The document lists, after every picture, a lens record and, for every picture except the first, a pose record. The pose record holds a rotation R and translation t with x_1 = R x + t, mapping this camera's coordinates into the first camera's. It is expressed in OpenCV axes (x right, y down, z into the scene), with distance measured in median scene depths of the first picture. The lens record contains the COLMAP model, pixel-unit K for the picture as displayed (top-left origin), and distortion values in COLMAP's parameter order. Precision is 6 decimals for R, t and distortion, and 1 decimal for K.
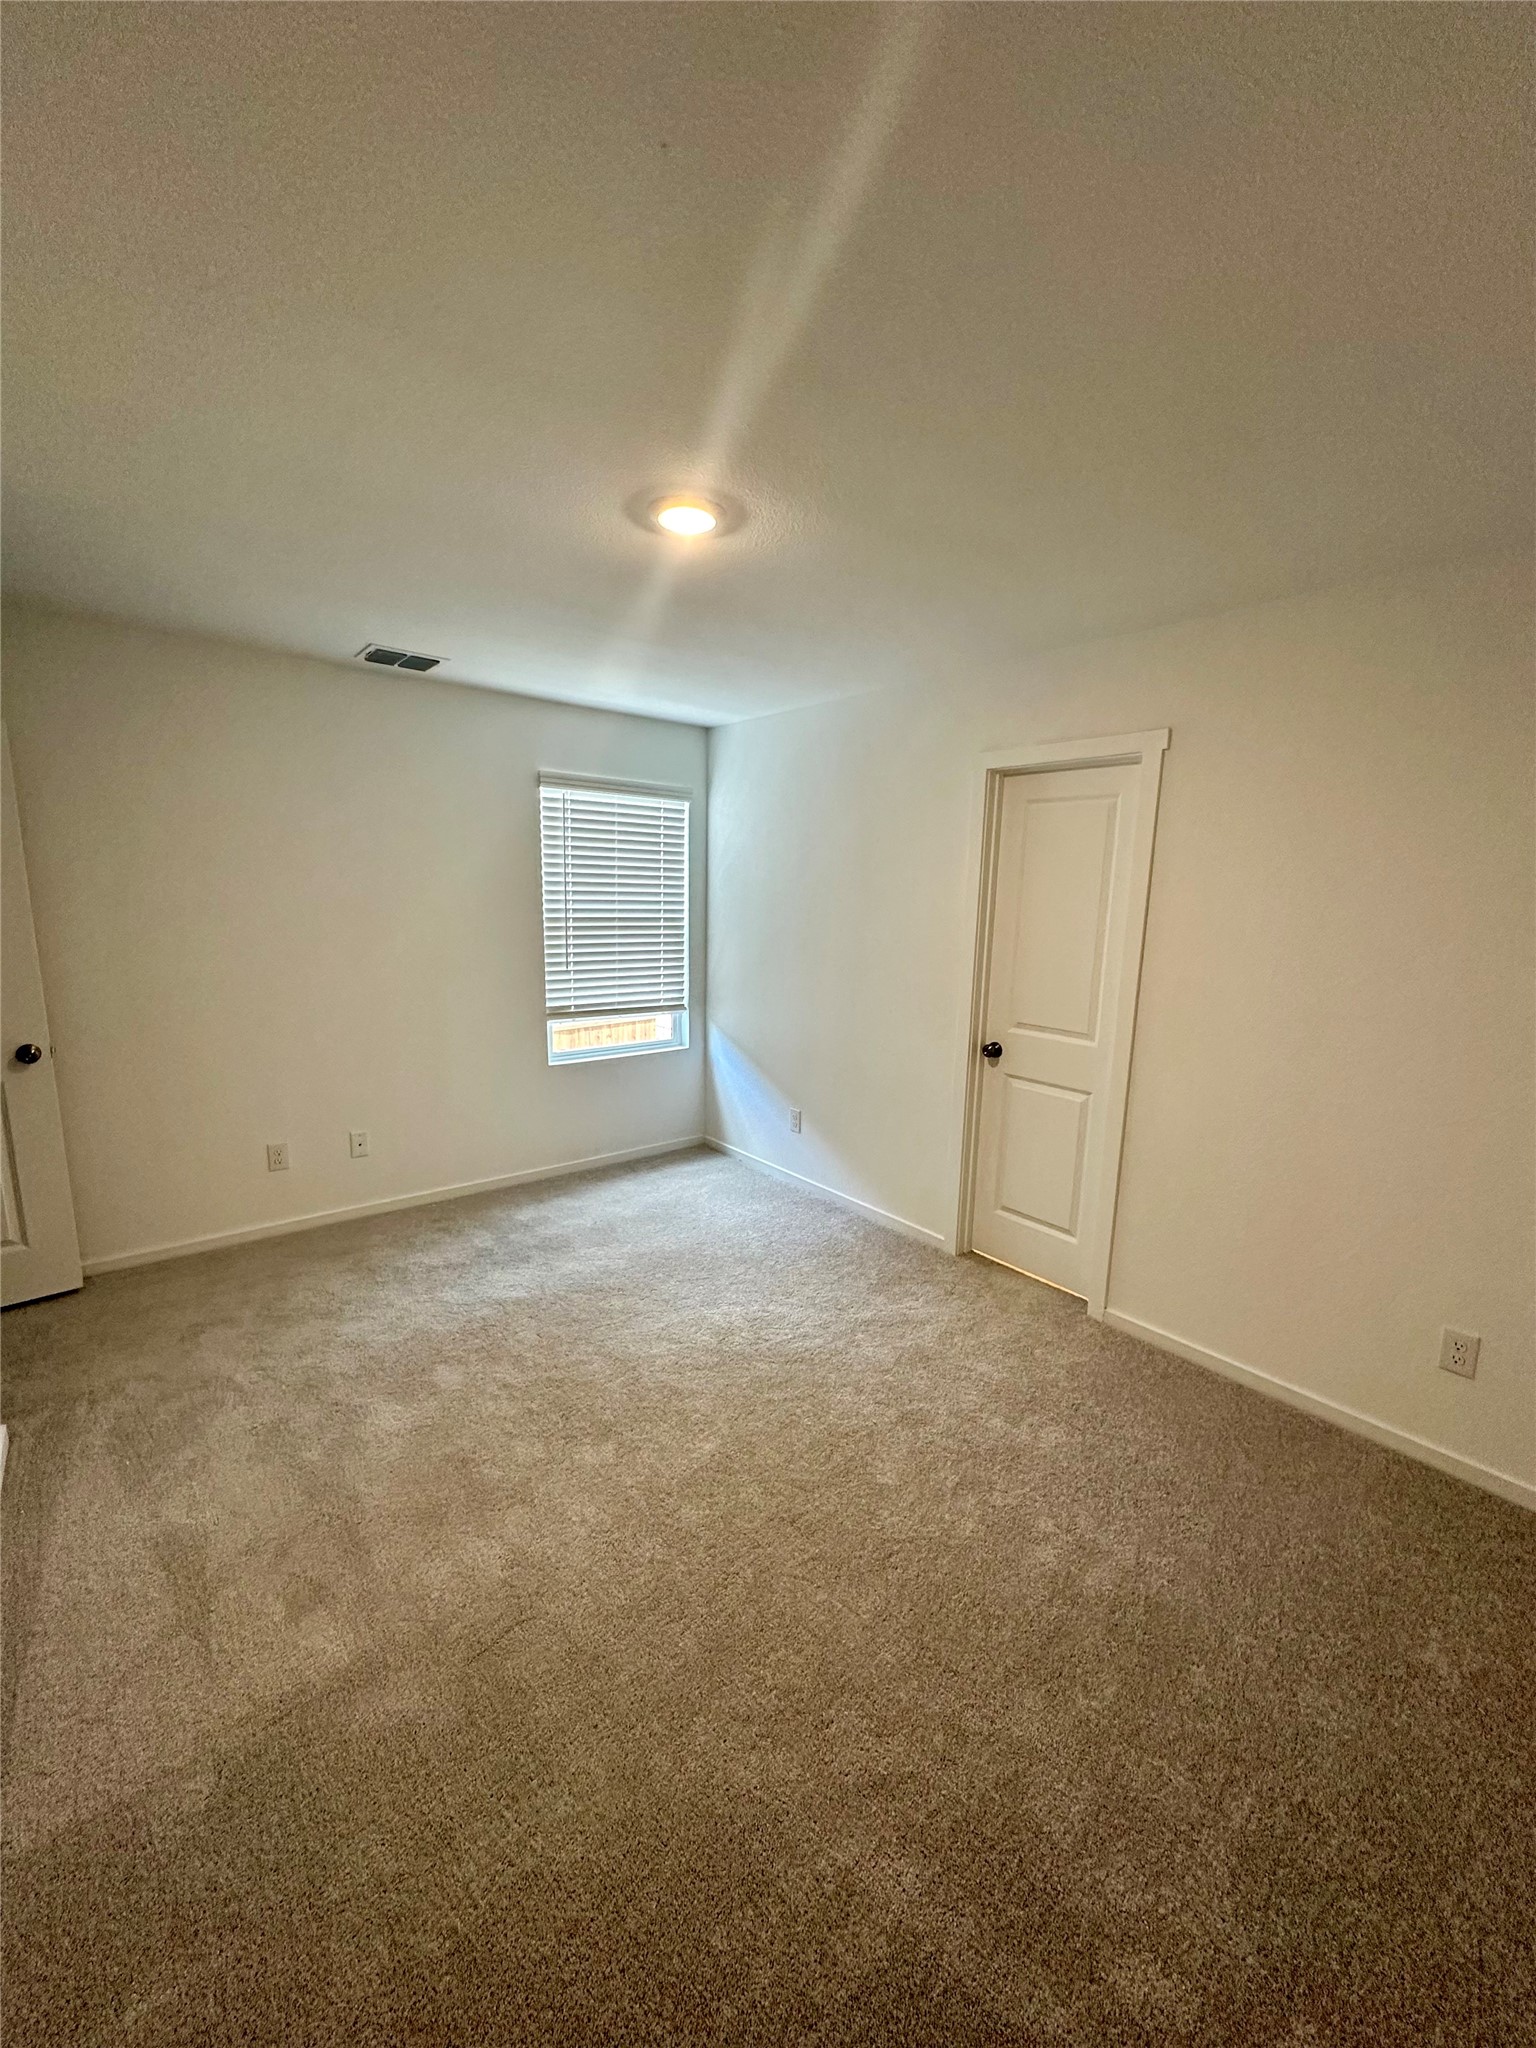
lens RADIAL K [[812.6, 0, 768.0], [0, 812.6, 1024.0], [0, 0, 1]] dist [-0.002758, 0.000272]
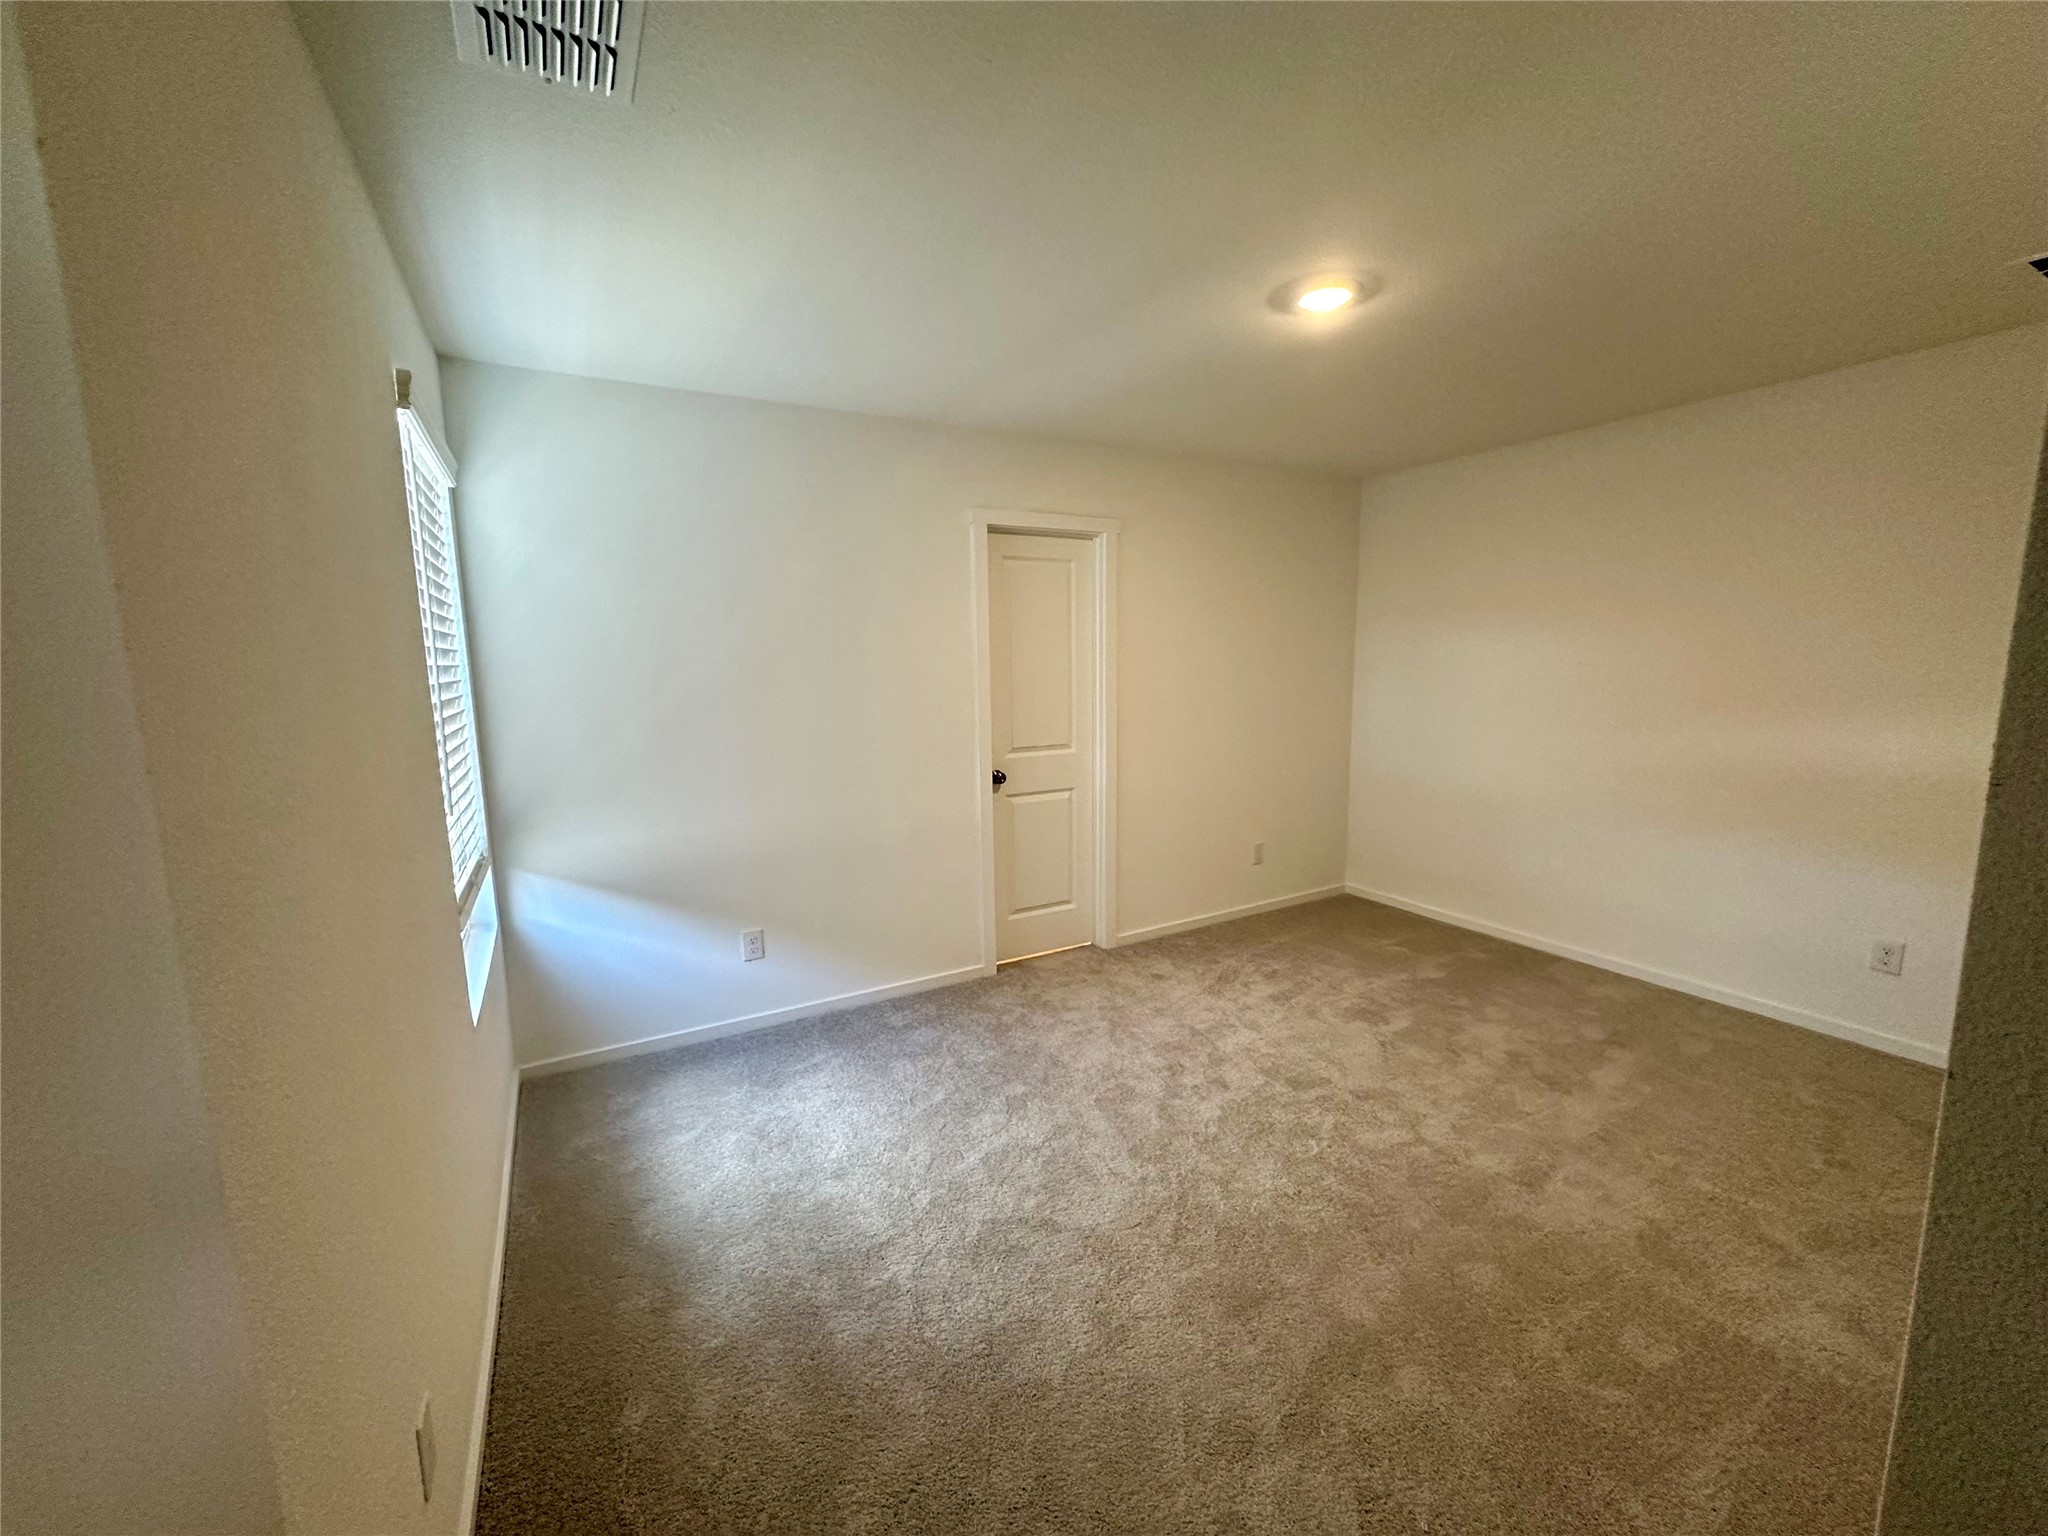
lens RADIAL K [[812.6, 0, 1024.0], [0, 812.6, 768.0], [0, 0, 1]] dist [-0.002758, 0.000272]
pose [[0.184745, -0.163718, 0.969054, -0.842164], [0.184253, 0.974313, 0.129480, -0.125320], [-0.965360, 0.154630, 0.210165, 0.768396]]
